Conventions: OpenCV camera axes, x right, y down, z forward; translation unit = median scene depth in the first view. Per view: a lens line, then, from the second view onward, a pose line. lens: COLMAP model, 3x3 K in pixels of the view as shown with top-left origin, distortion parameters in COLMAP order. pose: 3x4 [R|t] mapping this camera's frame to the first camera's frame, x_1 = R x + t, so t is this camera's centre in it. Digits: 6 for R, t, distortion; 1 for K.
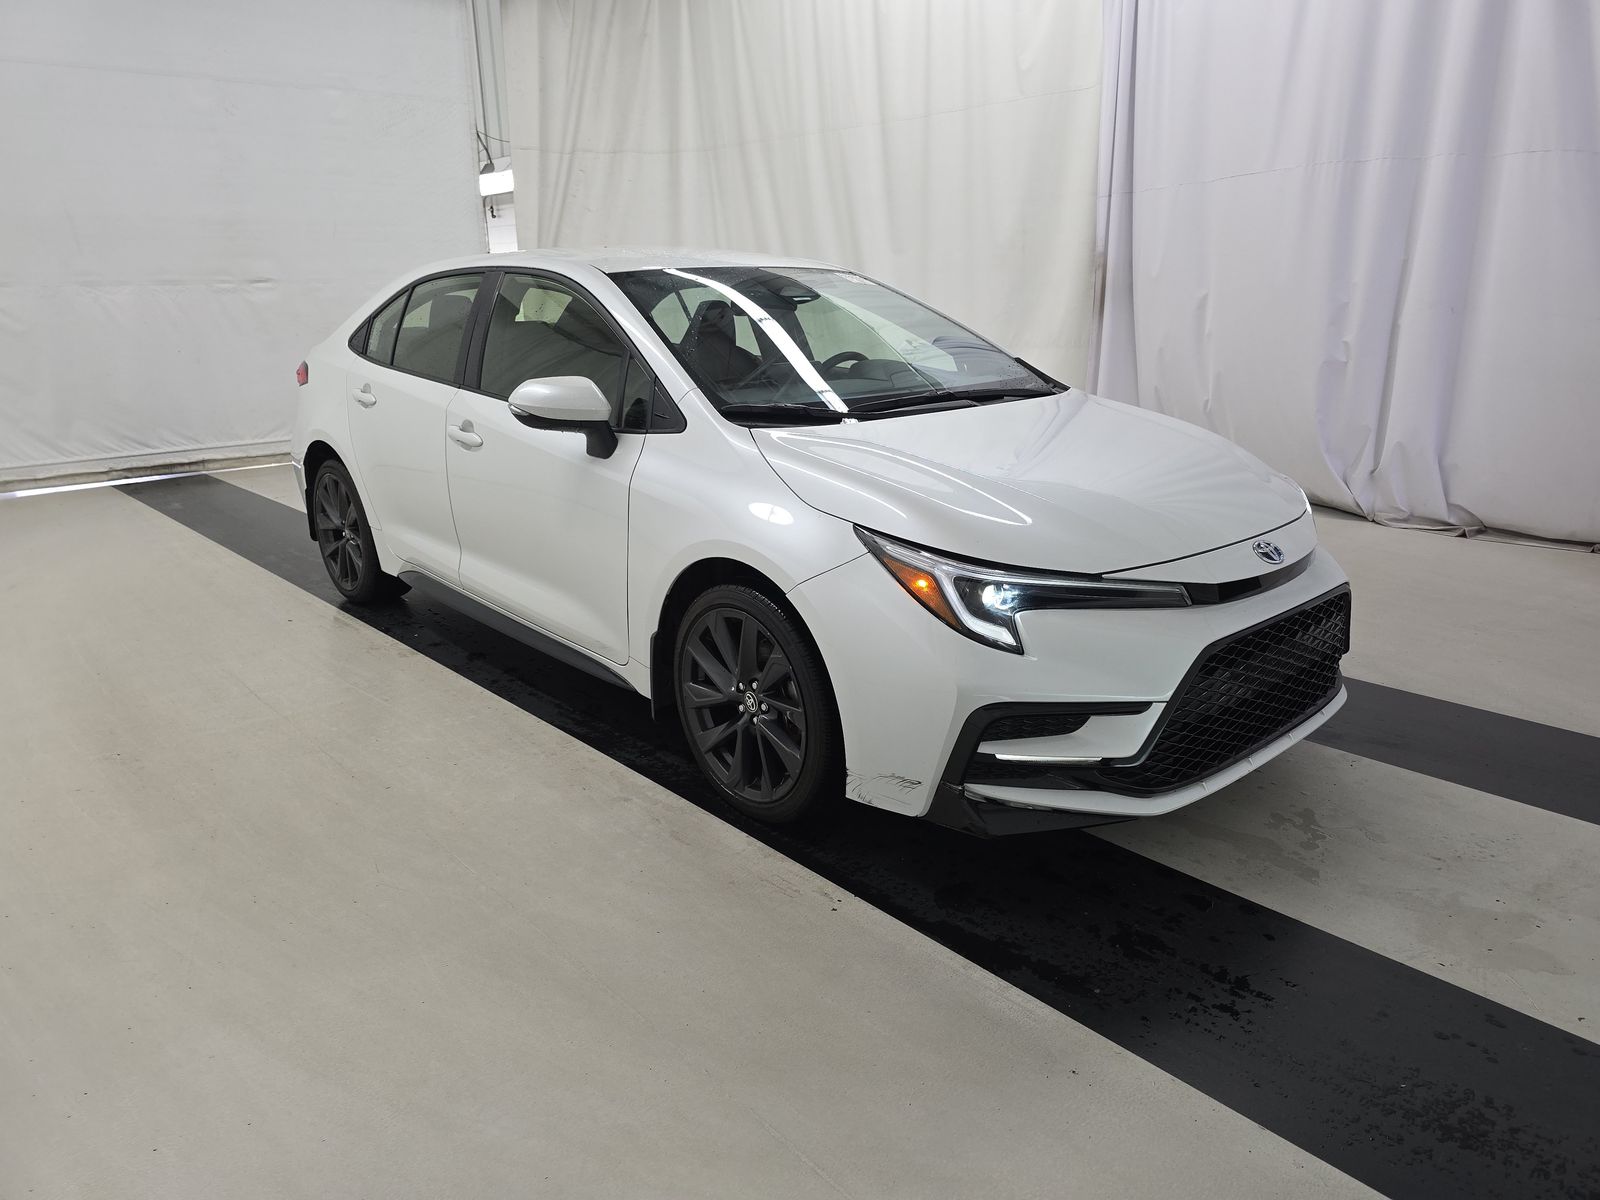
lens RADIAL K [[1072.7, 0, 809.2], [0, 1072.7, 600.5], [0, 0, 1]] dist [0.063148, -0.066905]
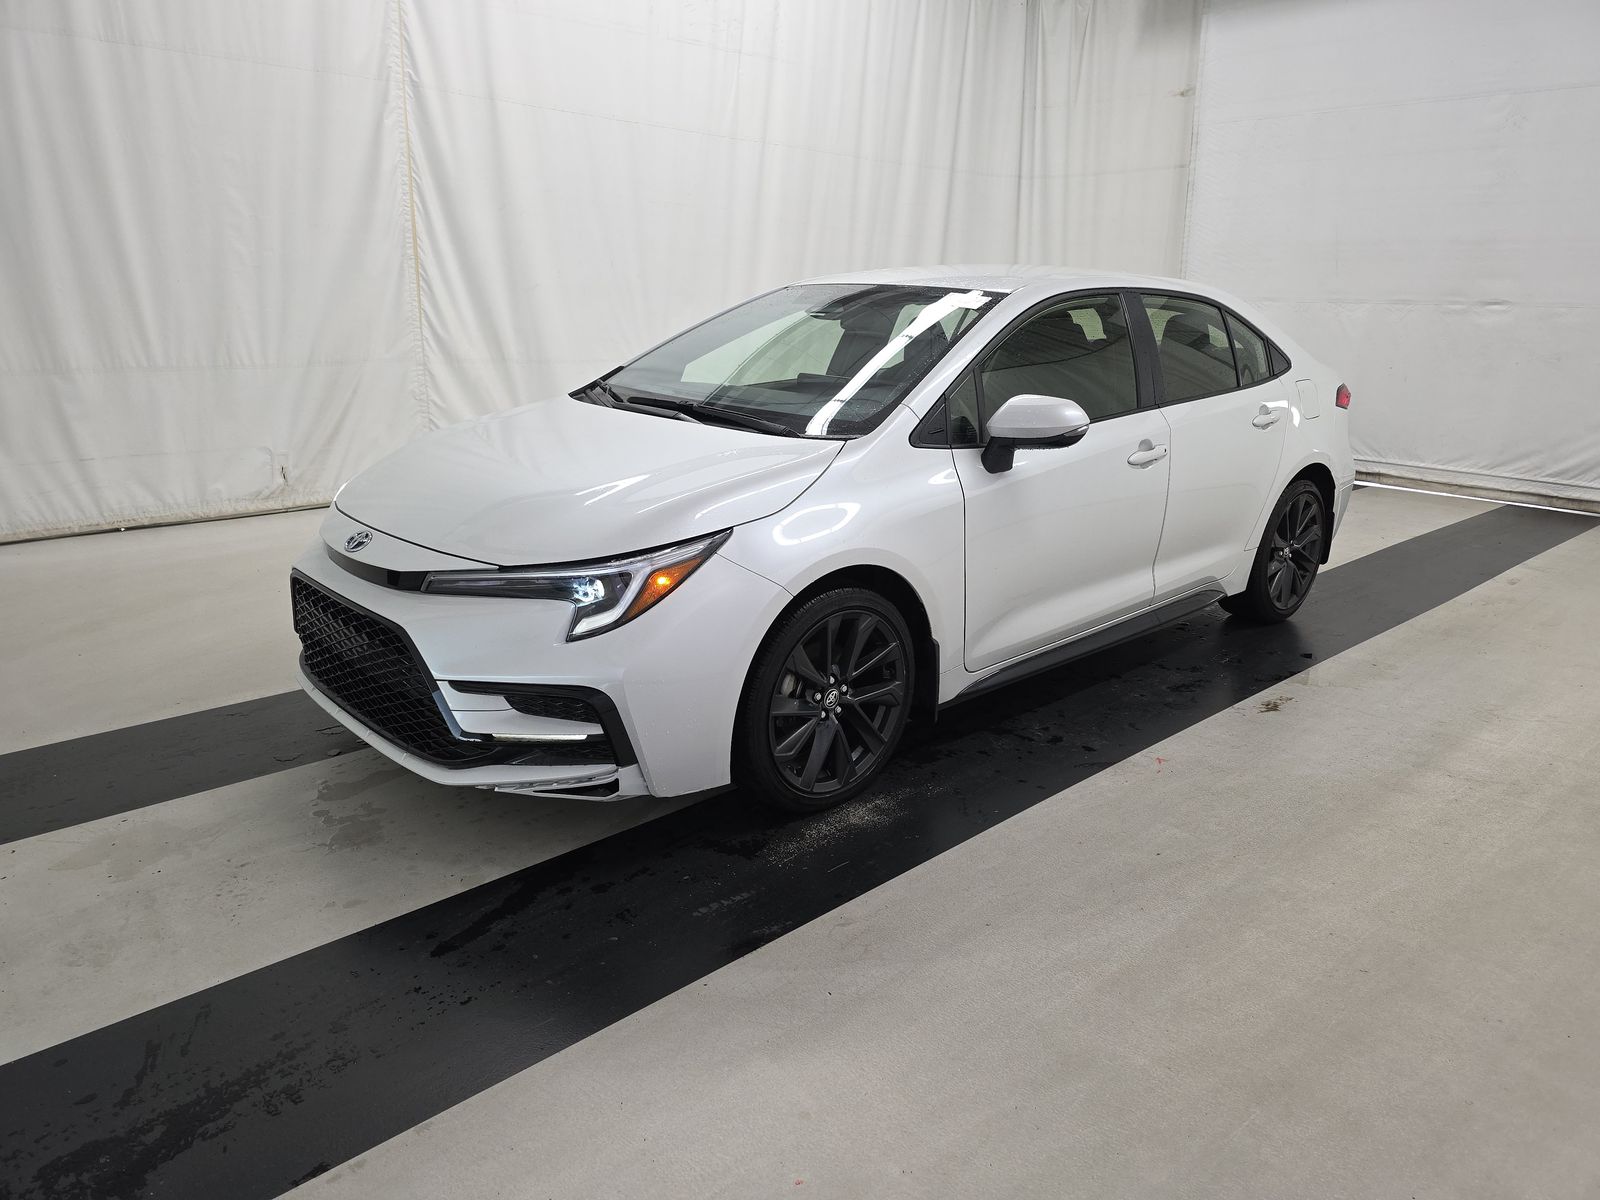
lens RADIAL K [[1066.9, 0, 807.4], [0, 1066.9, 600.0], [0, 0, 1]] dist [0.060171, -0.053860]
pose [[0.010939, 0.287755, -0.957642, 0.491746], [-0.304051, 0.913309, 0.270960, -0.140872], [0.952593, 0.288208, 0.097483, 0.441865]]
